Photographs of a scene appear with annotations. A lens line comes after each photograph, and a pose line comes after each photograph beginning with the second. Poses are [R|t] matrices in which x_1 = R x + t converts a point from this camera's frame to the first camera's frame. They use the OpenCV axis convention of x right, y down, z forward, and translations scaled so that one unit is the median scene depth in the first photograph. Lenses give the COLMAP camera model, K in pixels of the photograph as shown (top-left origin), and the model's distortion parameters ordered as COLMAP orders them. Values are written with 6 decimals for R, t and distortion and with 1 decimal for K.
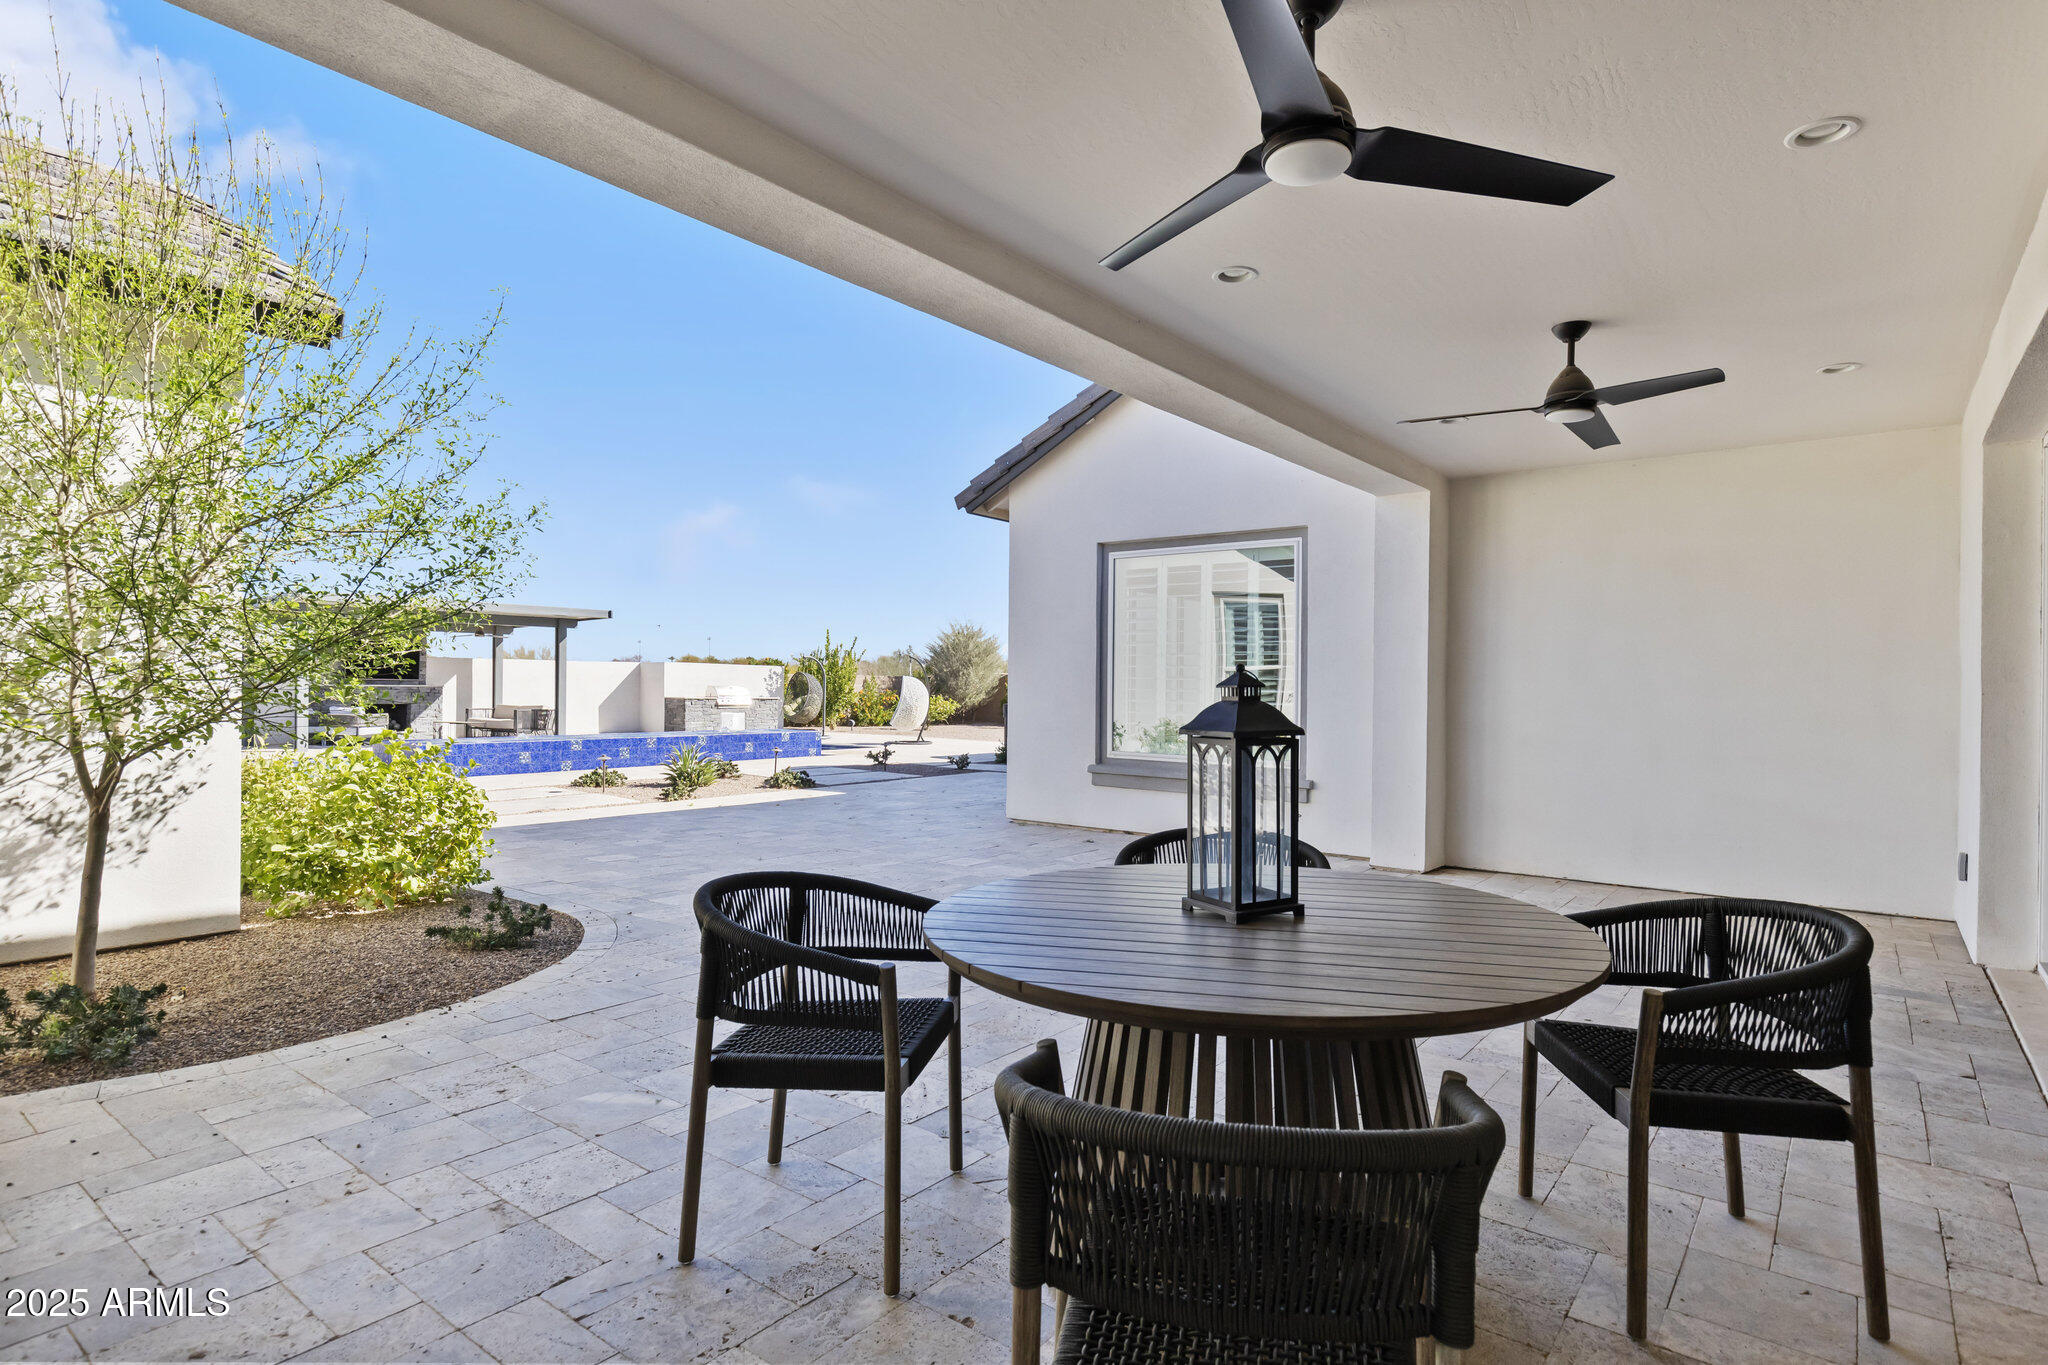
lens RADIAL K [[1065.9, 0, 1044.7], [0, 1065.9, 679.3], [0, 0, 1]] dist [0.005922, 0.001048]
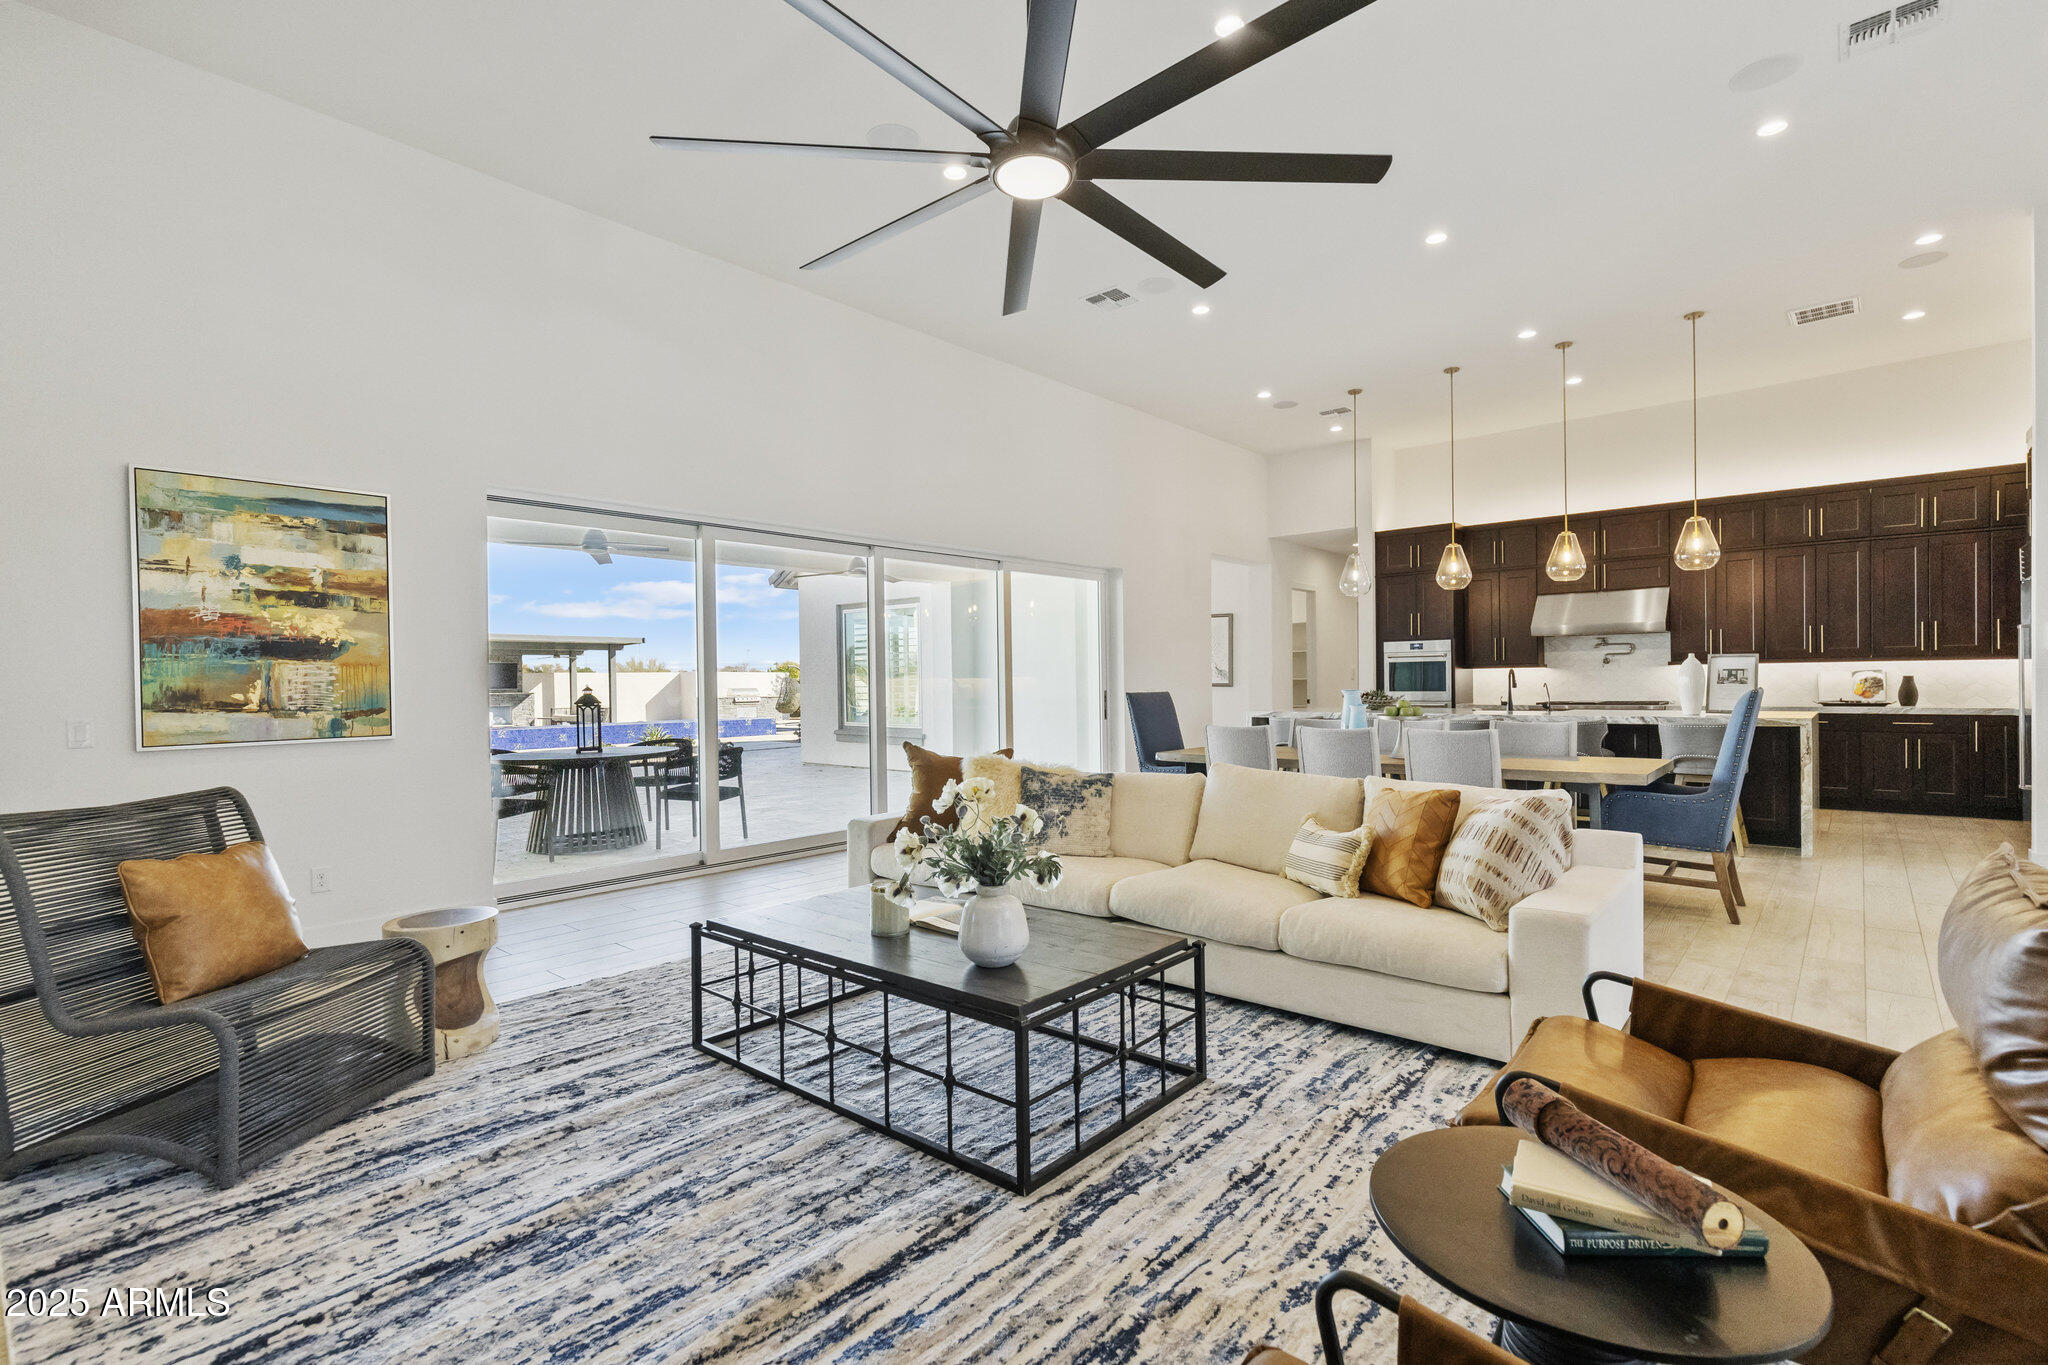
lens RADIAL K [[934.9, 0, 1044.0], [0, 934.9, 689.6], [0, 0, 1]] dist [0.005068, -0.000899]
pose [[0.997822, -0.021929, -0.062209, 0.265271], [0.022869, 0.999634, 0.014432, -0.000984], [0.061869, -0.015823, 0.997959, -0.285848]]
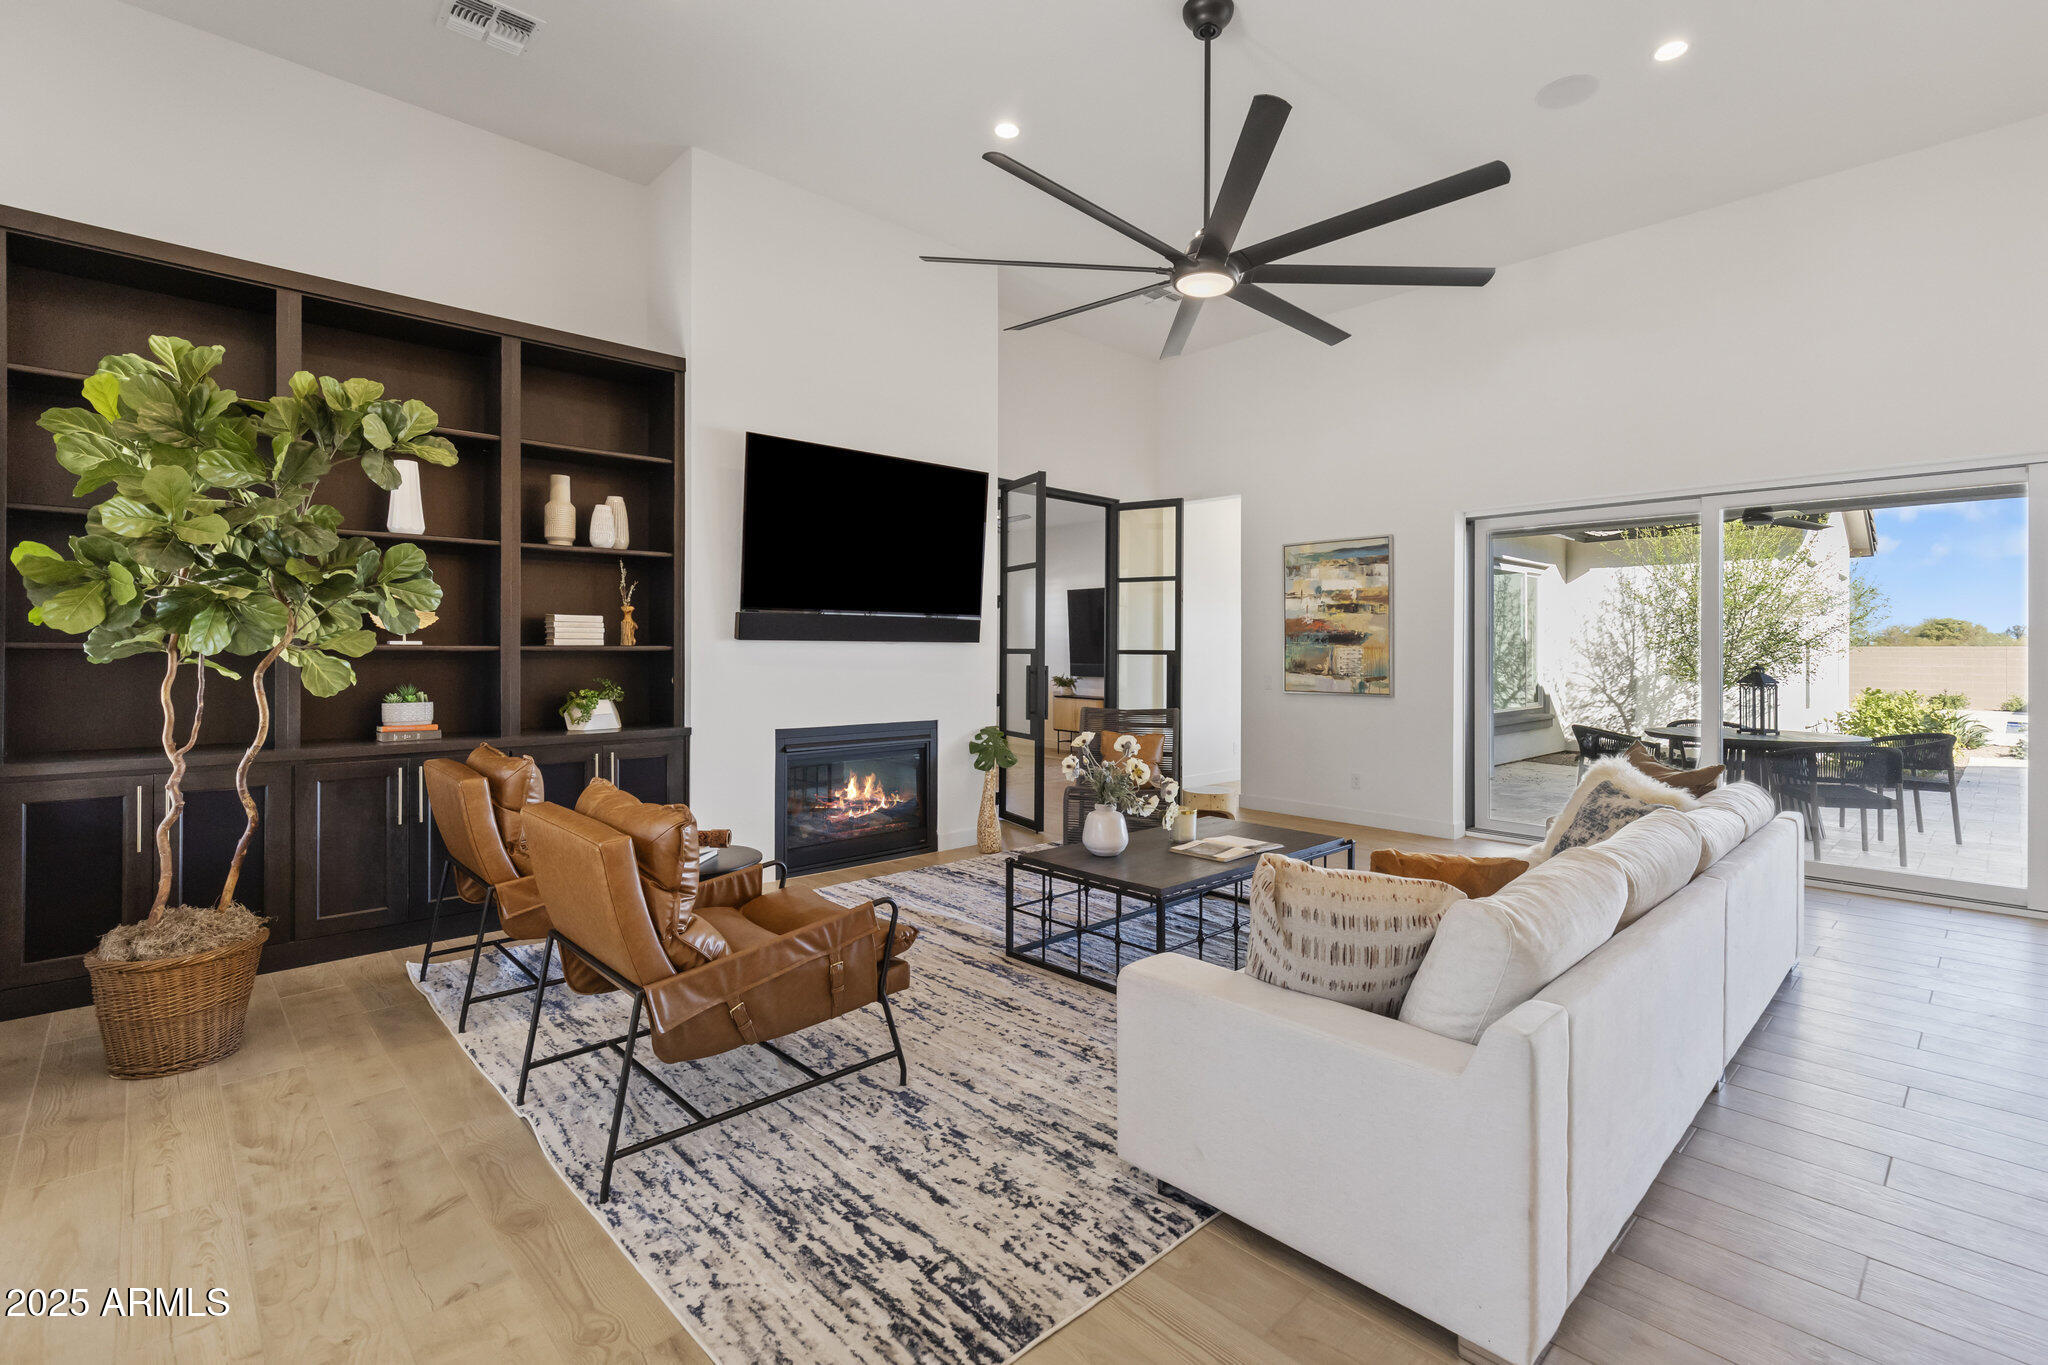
lens RADIAL K [[929.7, 0, 1046.4], [0, 929.7, 652.2], [0, 0, 1]] dist [0.005592, -0.000735]
pose [[-0.149756, -0.008656, -0.988685, 0.482175], [0.000897, 0.999960, -0.008890, -0.003234], [0.988723, -0.002218, -0.149743, -0.113602]]
